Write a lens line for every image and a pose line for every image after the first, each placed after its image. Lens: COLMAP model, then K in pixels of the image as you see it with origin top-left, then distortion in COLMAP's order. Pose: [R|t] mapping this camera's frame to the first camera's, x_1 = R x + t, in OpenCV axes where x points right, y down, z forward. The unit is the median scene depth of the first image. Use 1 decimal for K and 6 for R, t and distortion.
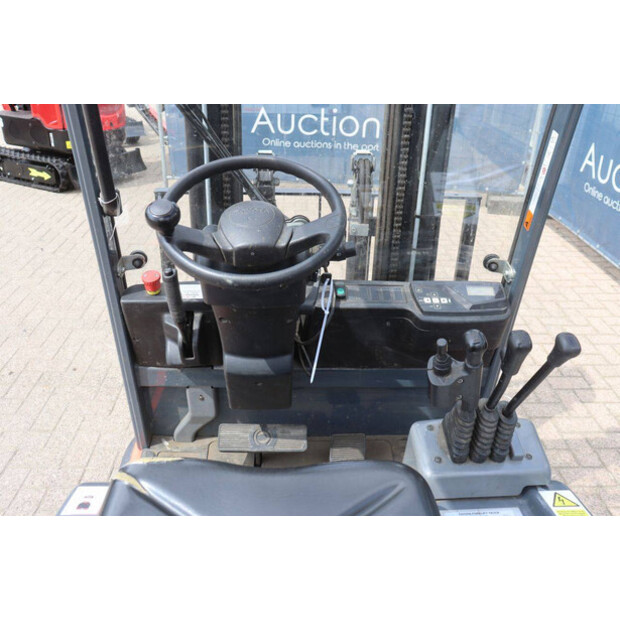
lens RADIAL K [[588.2, 0, 310.0], [0, 588.2, 310.0], [0, 0, 1]] dist [-0.061922, 0.002133]
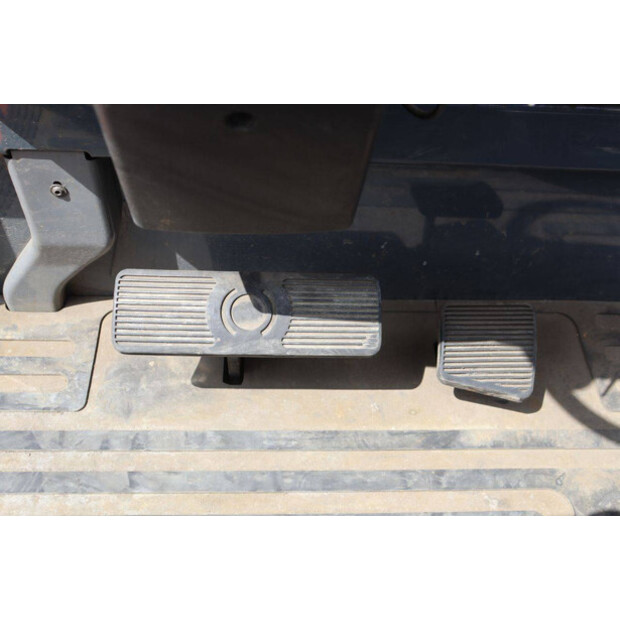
lens RADIAL K [[1102.1, 0, 310.0], [0, 1102.1, 310.0], [0, 0, 1]] dist [0.046018, 0.076279]
pose [[0.999671, 0.020032, -0.016019, -0.035142], [-0.015558, 0.970099, 0.242210, 0.062537], [0.020392, -0.241881, 0.970091, 0.385592]]
